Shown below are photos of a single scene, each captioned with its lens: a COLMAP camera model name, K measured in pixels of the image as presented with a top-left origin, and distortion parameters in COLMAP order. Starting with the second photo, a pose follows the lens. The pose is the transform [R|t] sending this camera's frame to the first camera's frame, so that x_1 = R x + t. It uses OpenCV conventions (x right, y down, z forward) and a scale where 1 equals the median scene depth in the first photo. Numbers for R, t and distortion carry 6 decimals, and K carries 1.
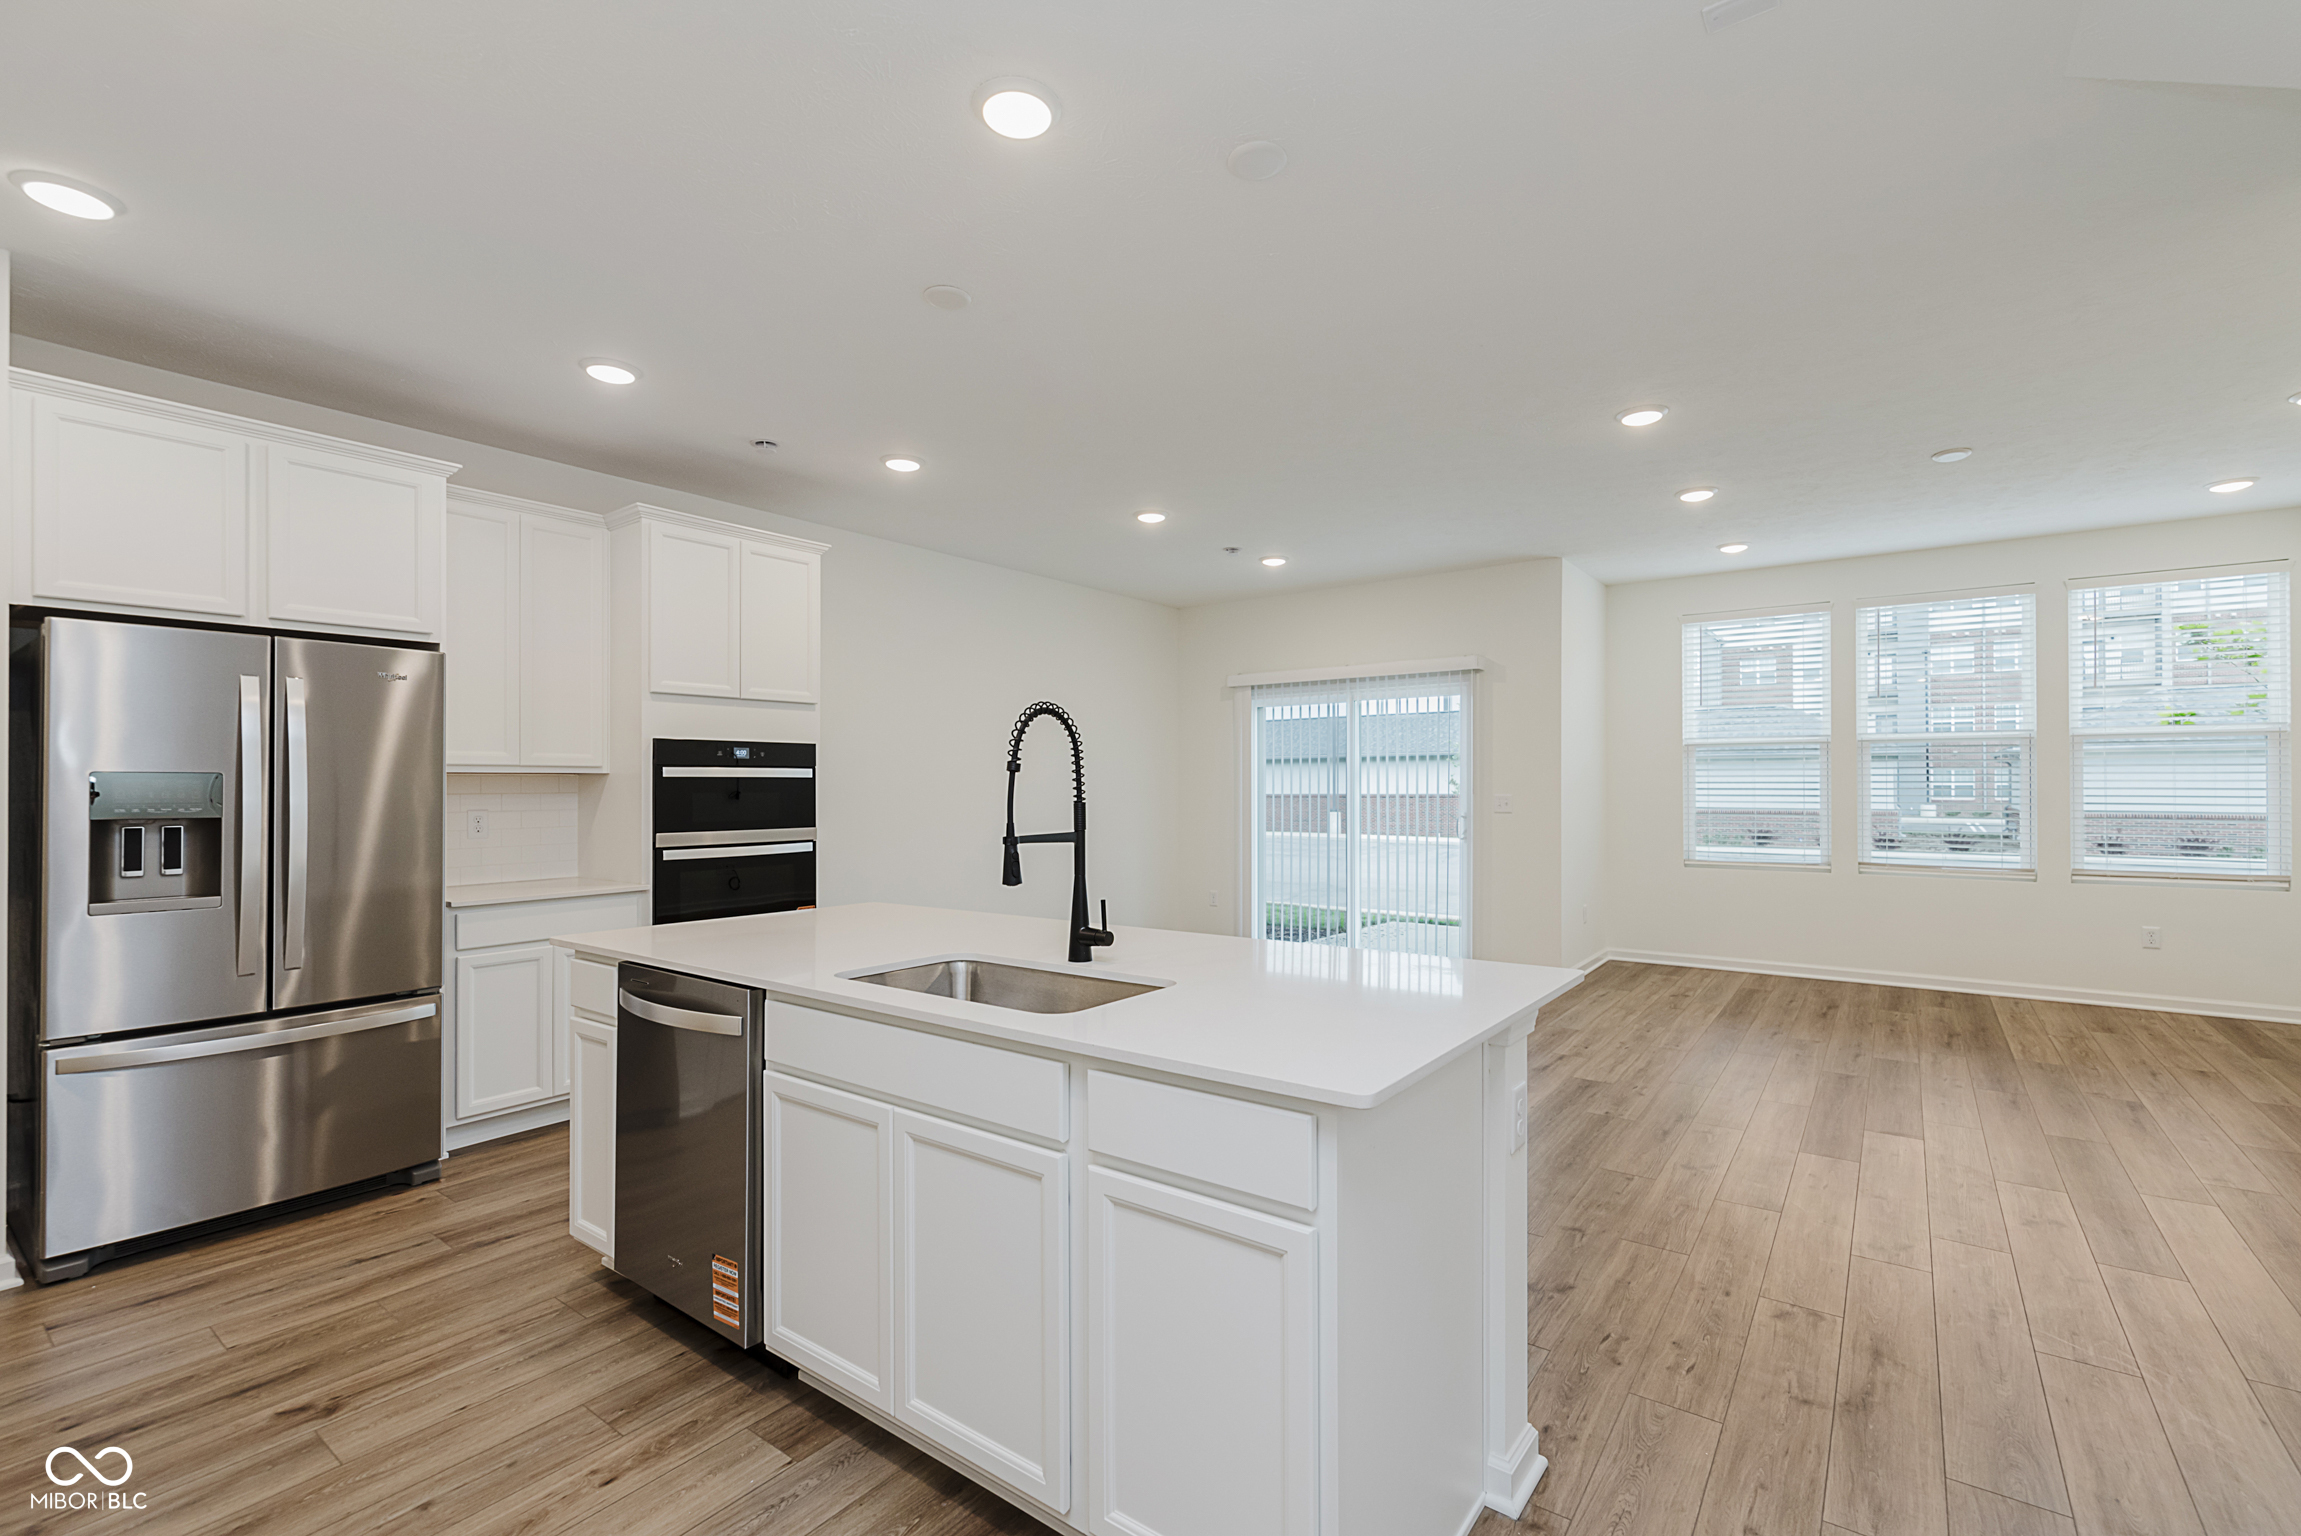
lens RADIAL K [[993.1, 0, 1167.8], [0, 993.1, 772.5], [0, 0, 1]] dist [0.001362, 0.000105]
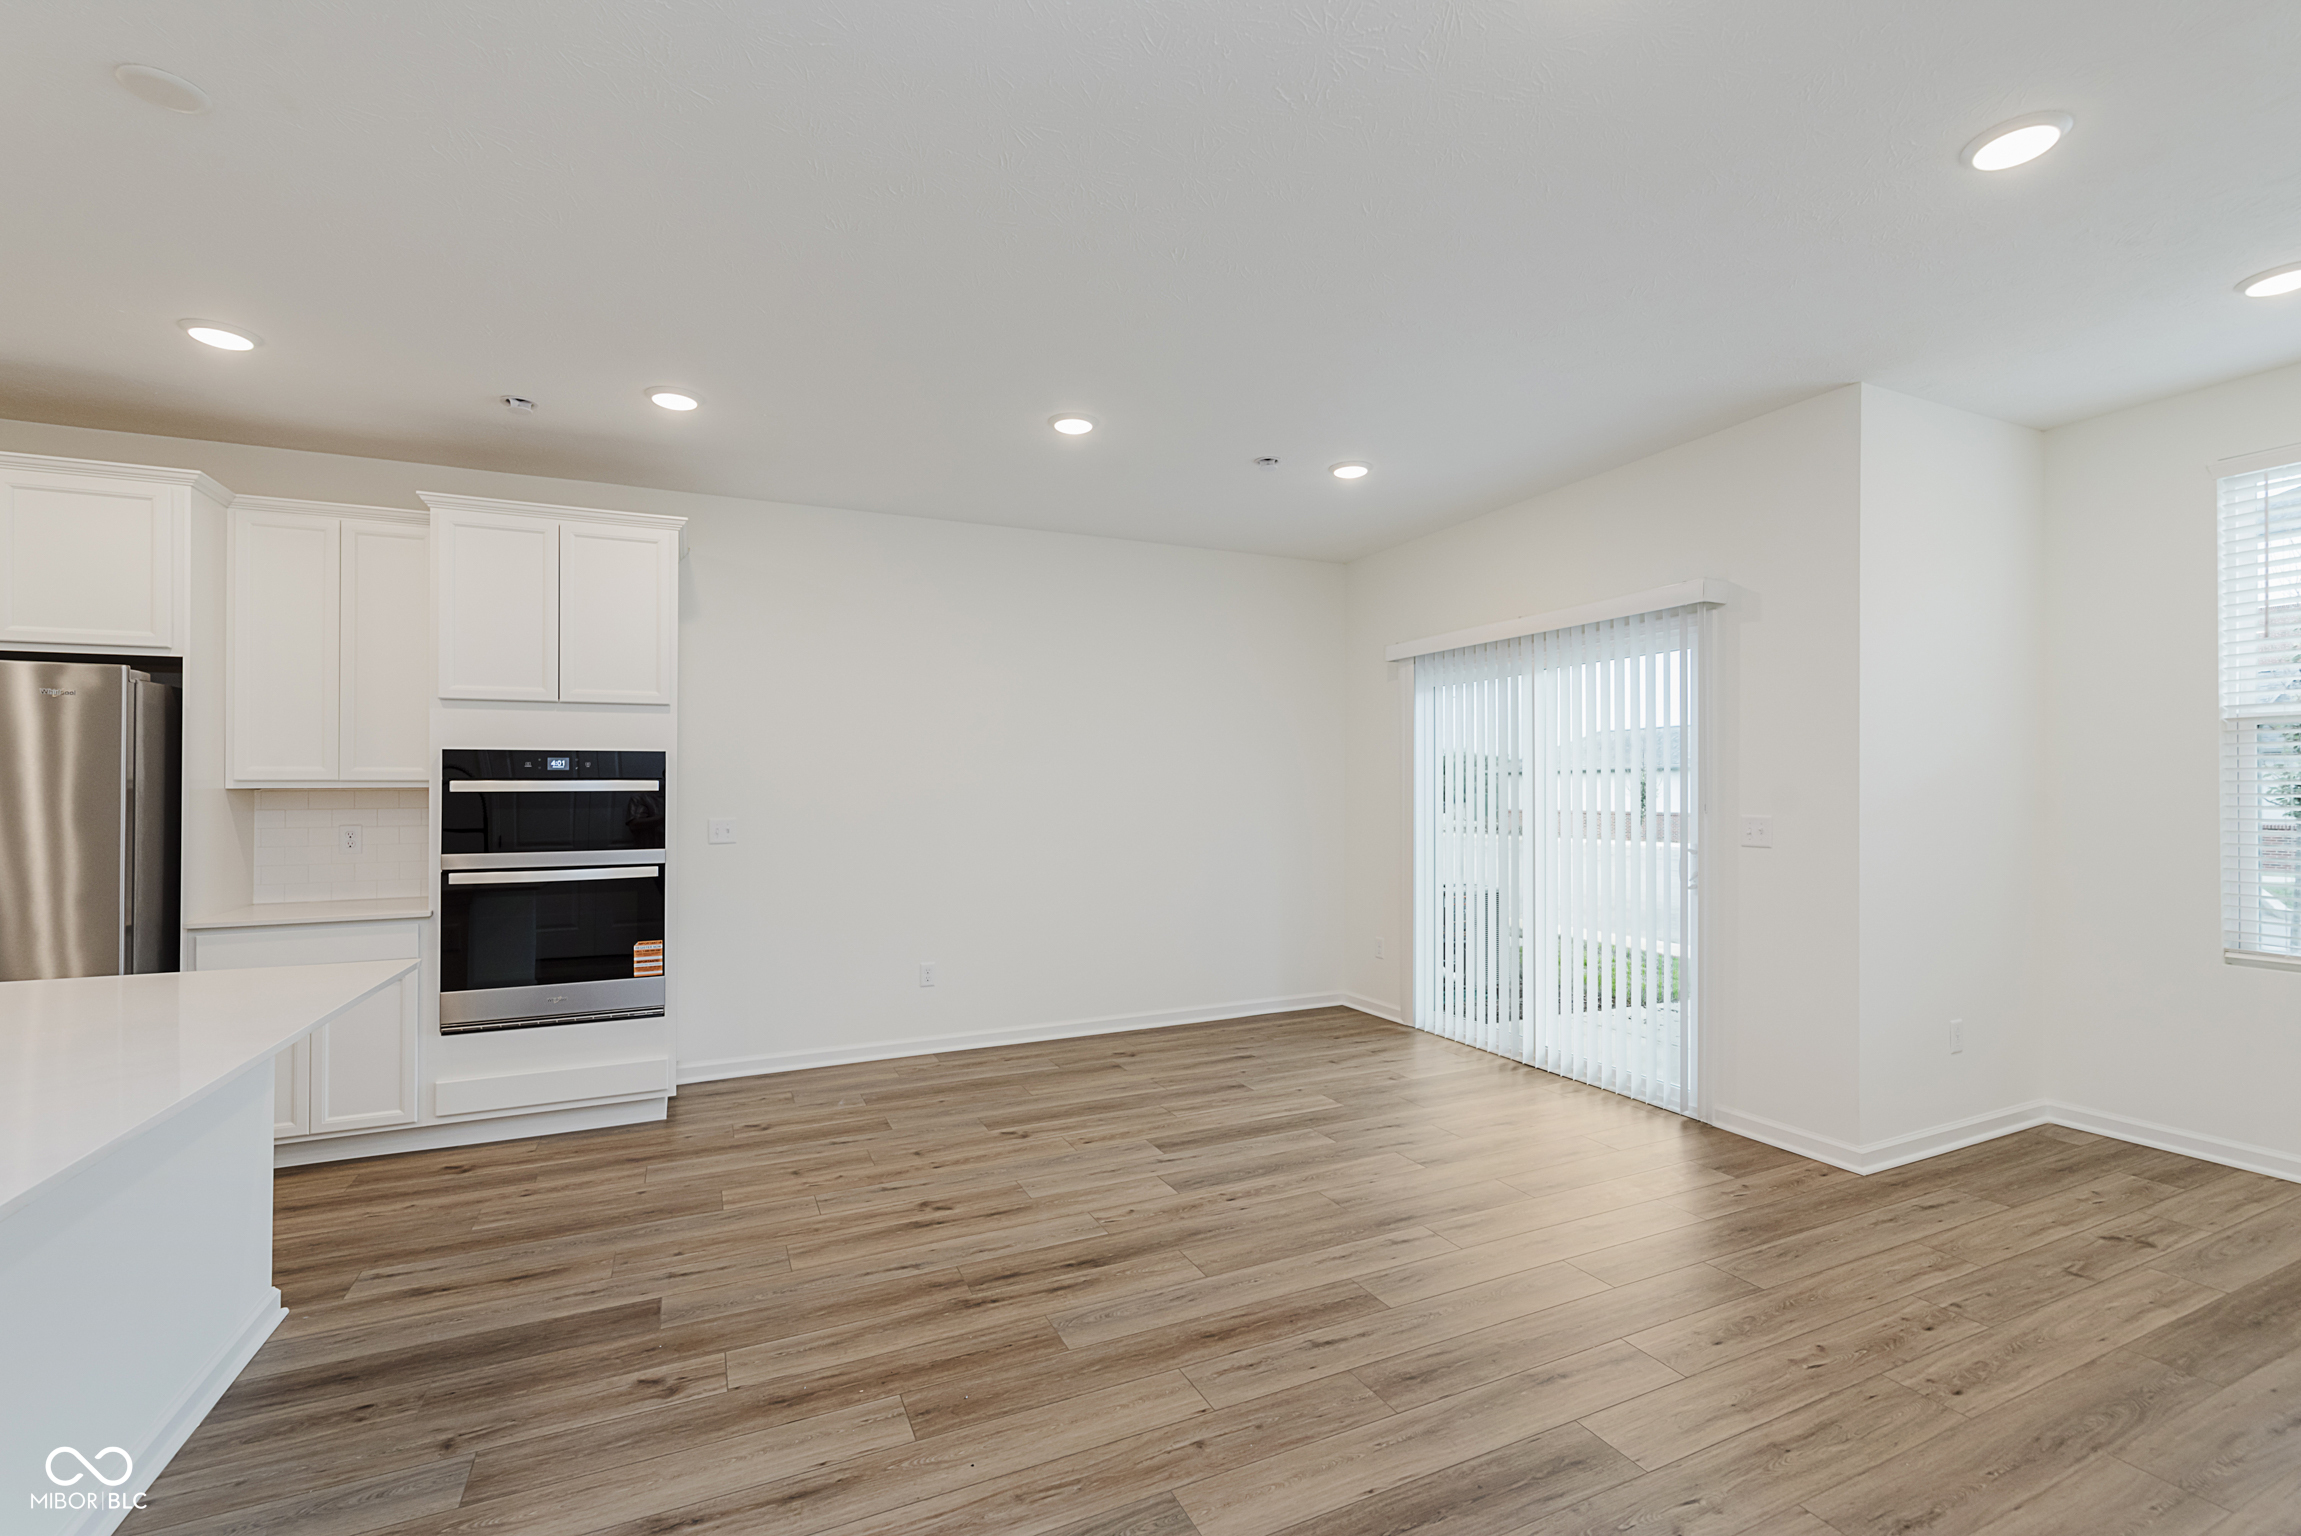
lens RADIAL K [[993.1, 0, 1144.9], [0, 993.1, 781.4], [0, 0, 1]] dist [0.001362, 0.000105]
pose [[0.876807, -0.002652, -0.480834, 0.438240], [0.006666, 0.999956, 0.006642, -0.006202], [0.480795, -0.009029, 0.876786, 0.464779]]
